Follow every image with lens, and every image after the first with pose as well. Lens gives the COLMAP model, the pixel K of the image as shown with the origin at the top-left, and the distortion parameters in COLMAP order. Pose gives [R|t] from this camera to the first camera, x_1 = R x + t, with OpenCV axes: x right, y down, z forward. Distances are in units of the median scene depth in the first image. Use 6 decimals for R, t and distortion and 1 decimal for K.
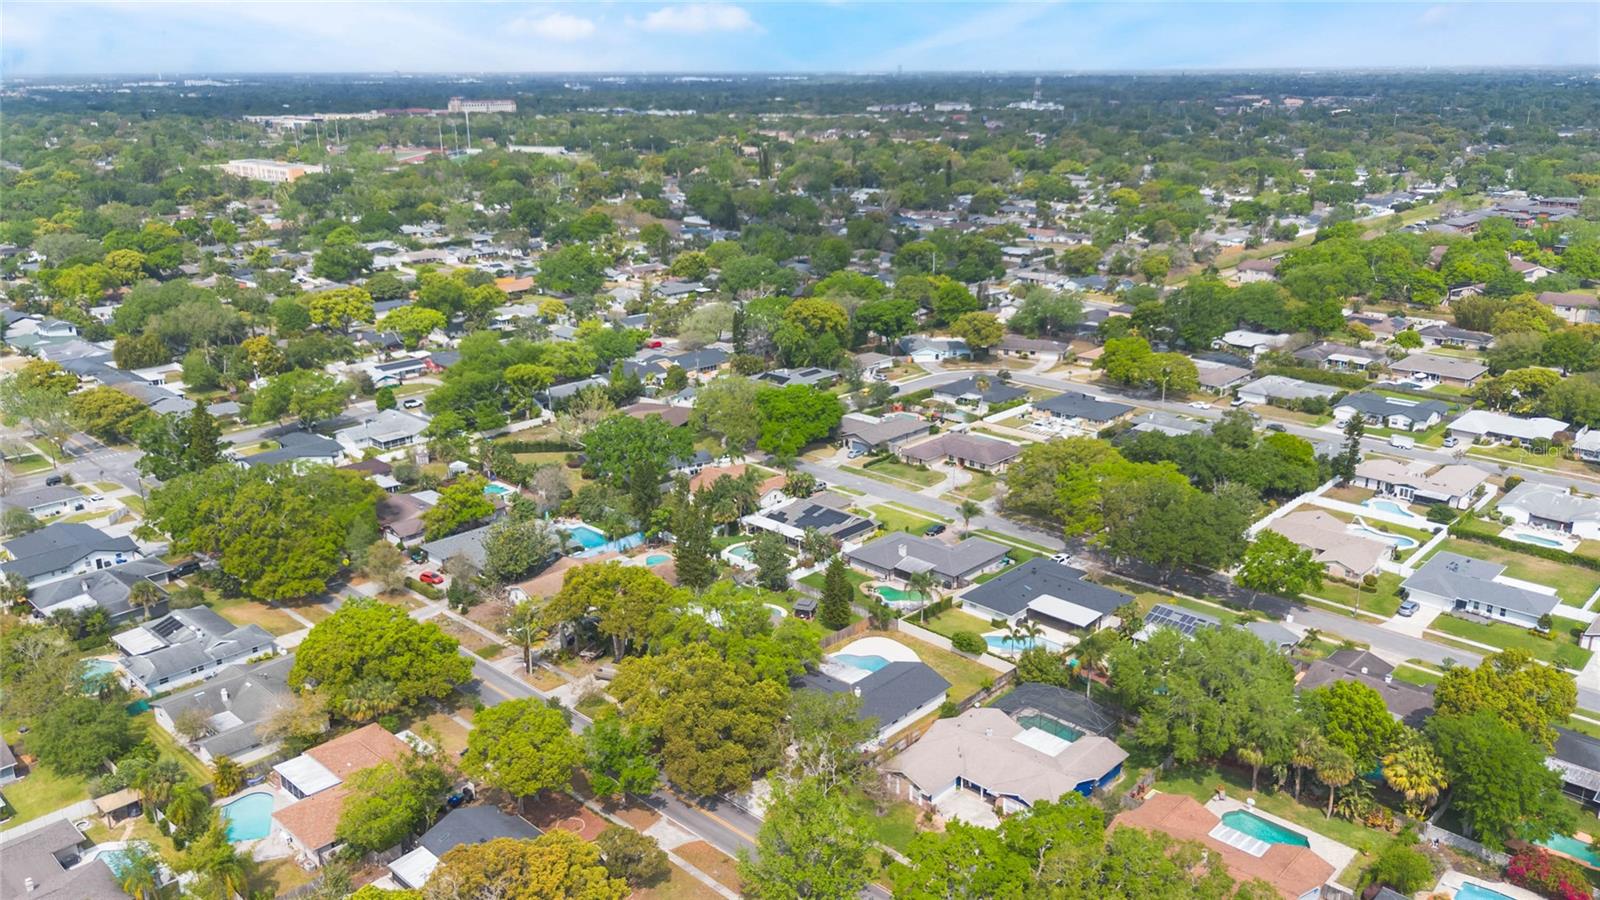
lens RADIAL K [[1206.6, 0, 808.6], [0, 1206.6, 450.0], [0, 0, 1]] dist [0.060352, -0.054694]
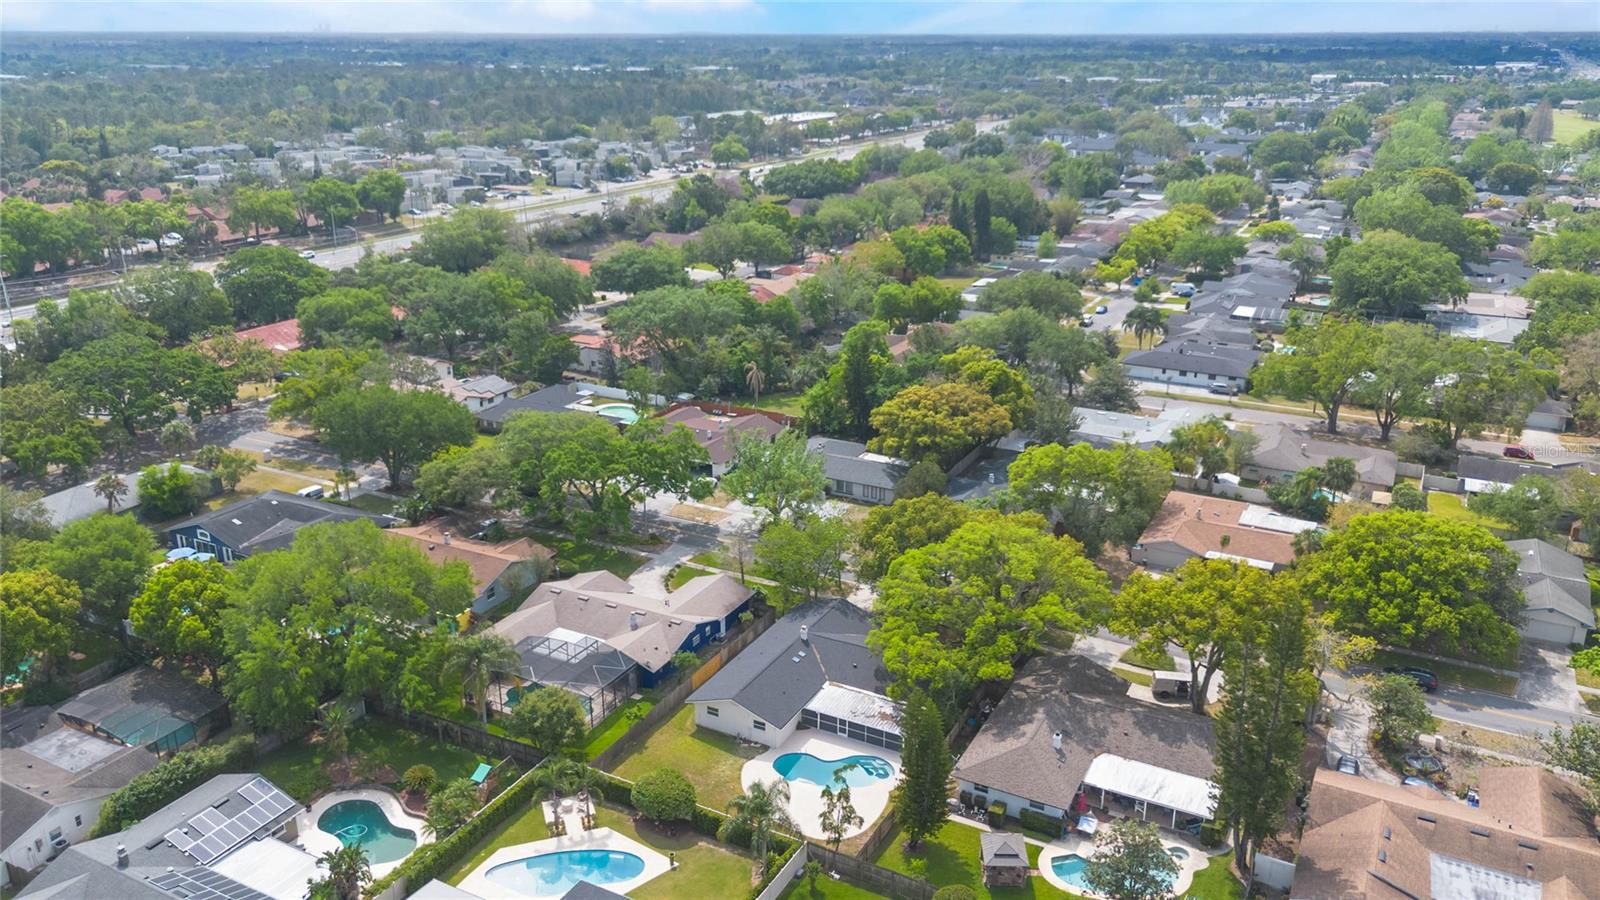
lens RADIAL K [[1206.6, 0, 808.6], [0, 1206.6, 450.0], [0, 0, 1]] dist [0.060352, -0.054694]
pose [[-0.966342, 0.090193, -0.240932, 0.123366], [-0.072071, 0.804118, 0.590085, -0.200597], [0.246959, 0.587588, -0.770552, 0.891288]]
